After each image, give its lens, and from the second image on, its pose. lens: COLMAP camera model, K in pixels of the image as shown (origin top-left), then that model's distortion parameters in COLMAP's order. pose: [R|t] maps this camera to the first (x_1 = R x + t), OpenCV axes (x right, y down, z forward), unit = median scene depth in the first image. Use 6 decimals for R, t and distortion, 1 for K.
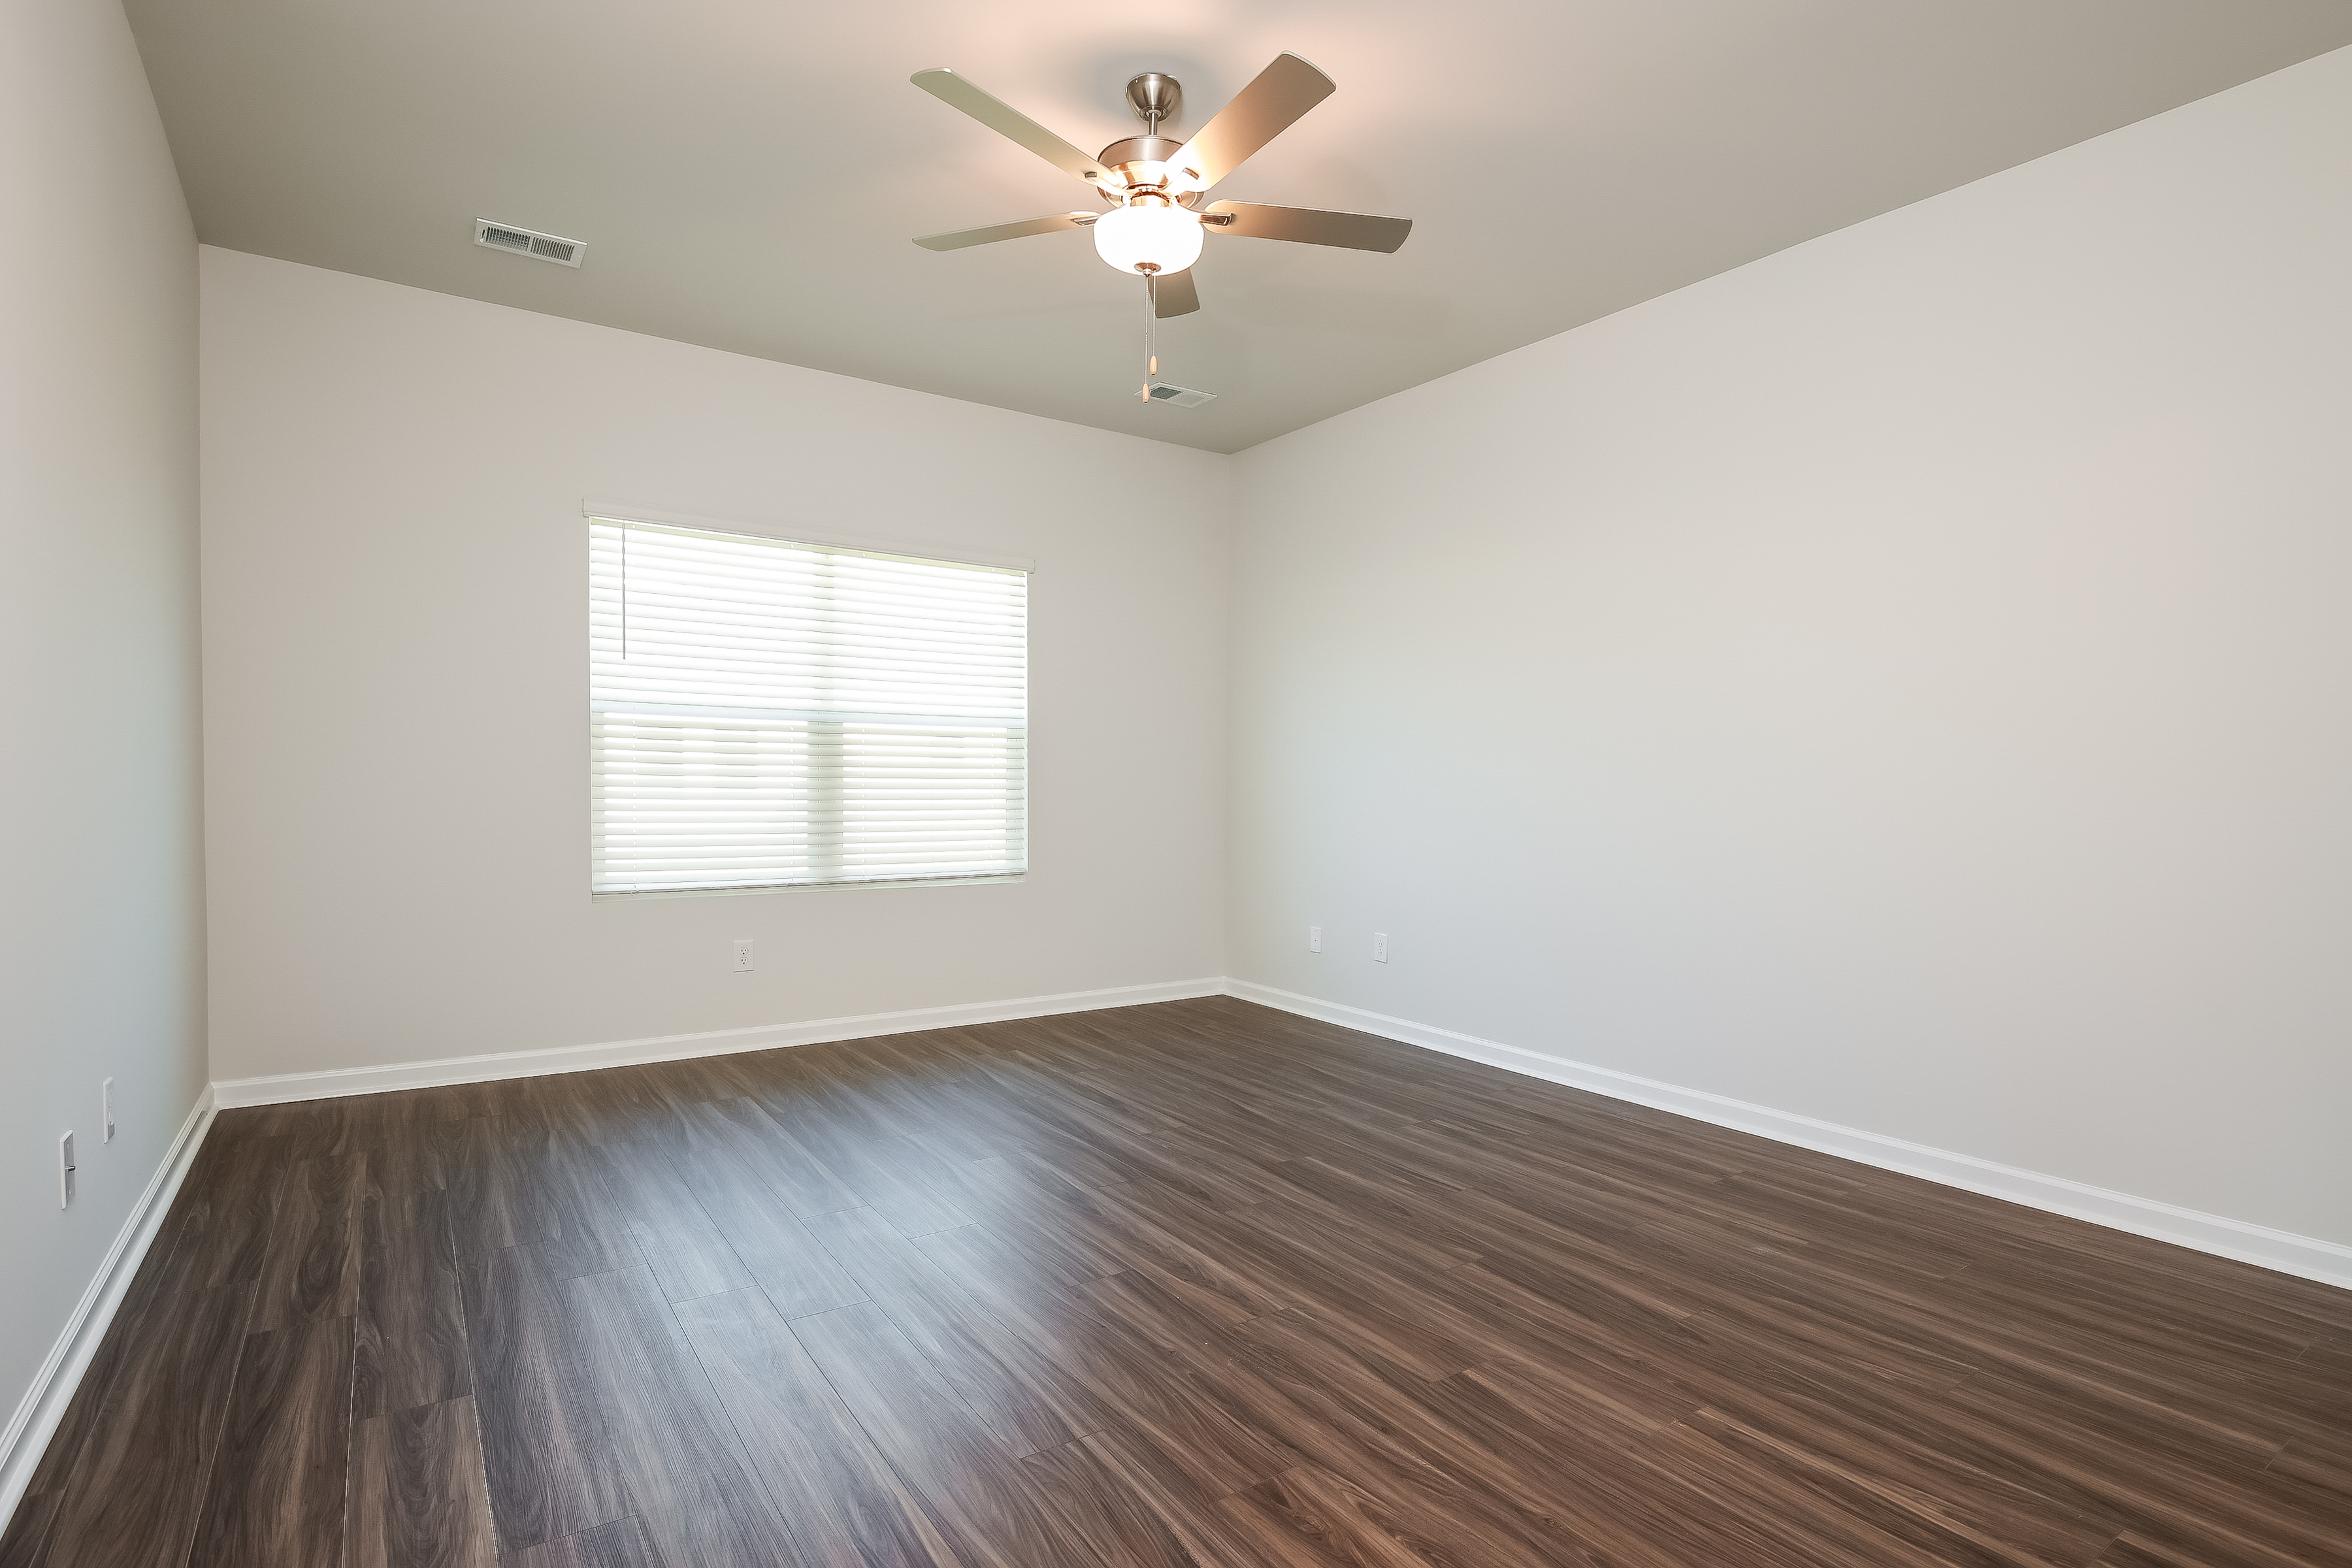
lens RADIAL K [[1147.5, 0, 1176.0], [0, 1147.5, 784.0], [0, 0, 1]] dist [-0.003556, -0.000398]
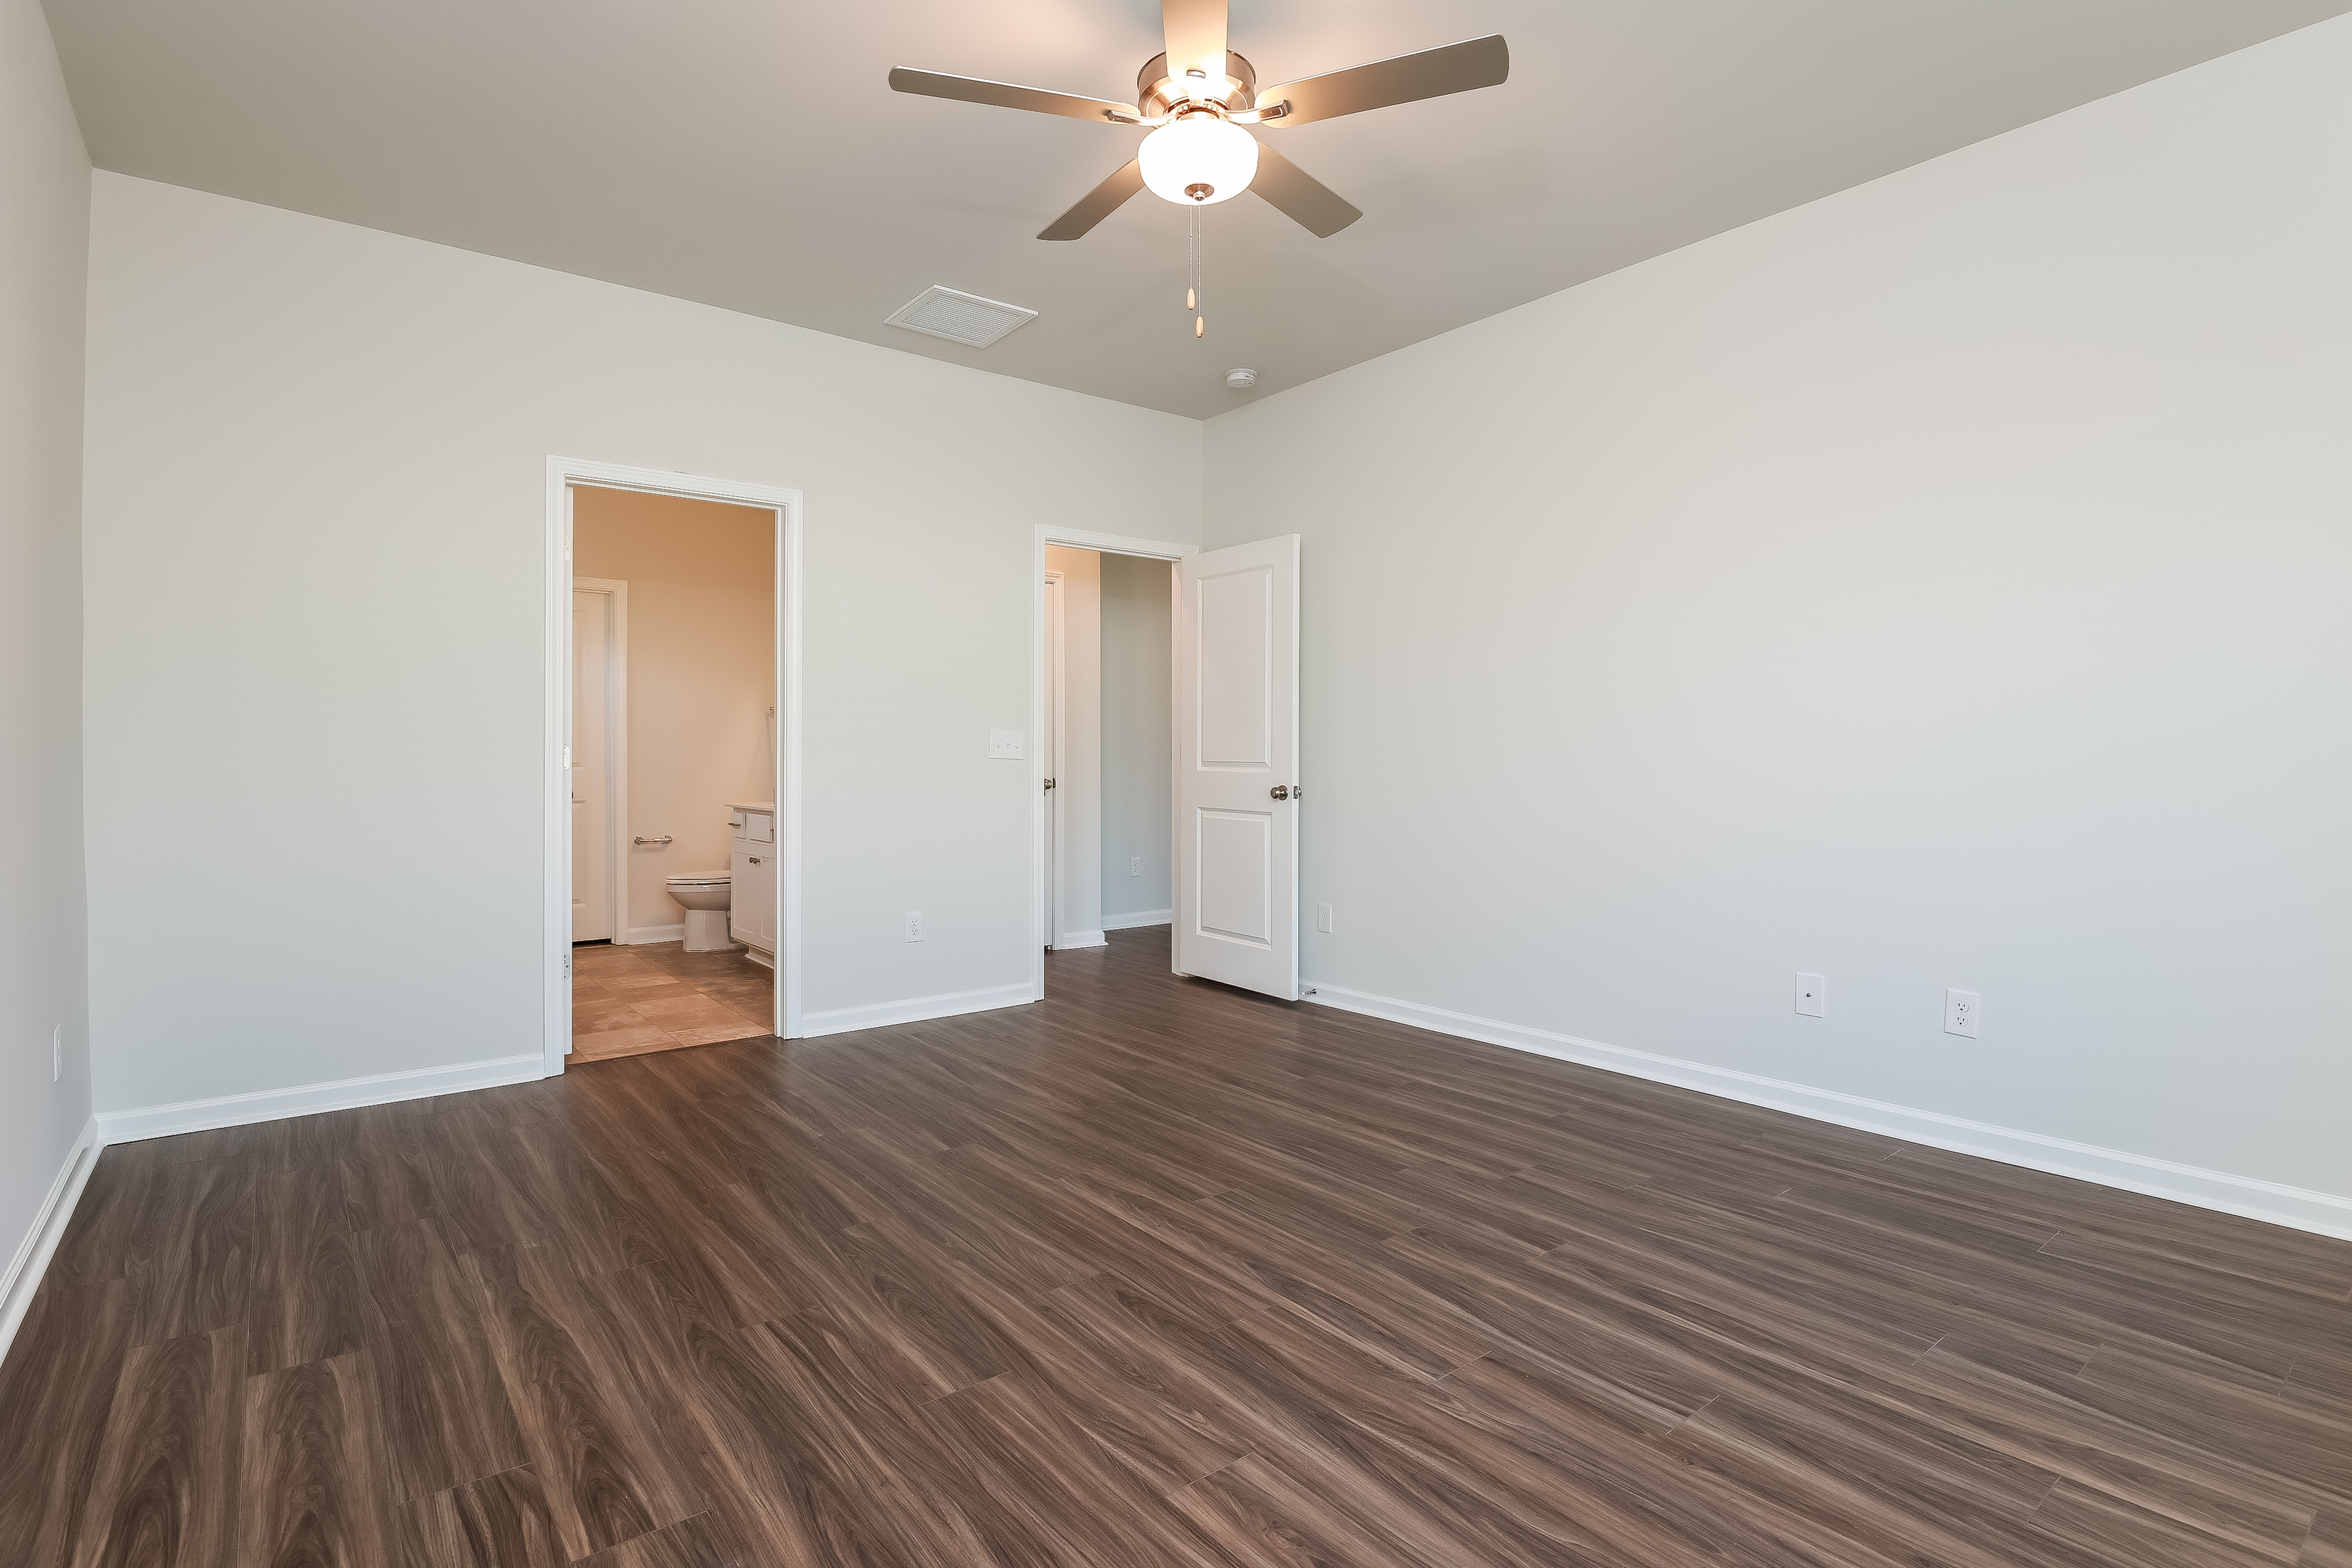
lens RADIAL K [[1147.5, 0, 1176.0], [0, 1147.5, 784.0], [0, 0, 1]] dist [-0.003556, -0.000398]
pose [[-0.997133, -0.008527, -0.075187, 0.054619], [-0.010385, 0.999650, 0.024348, -0.000626], [0.074953, 0.025059, -0.996872, 1.857095]]
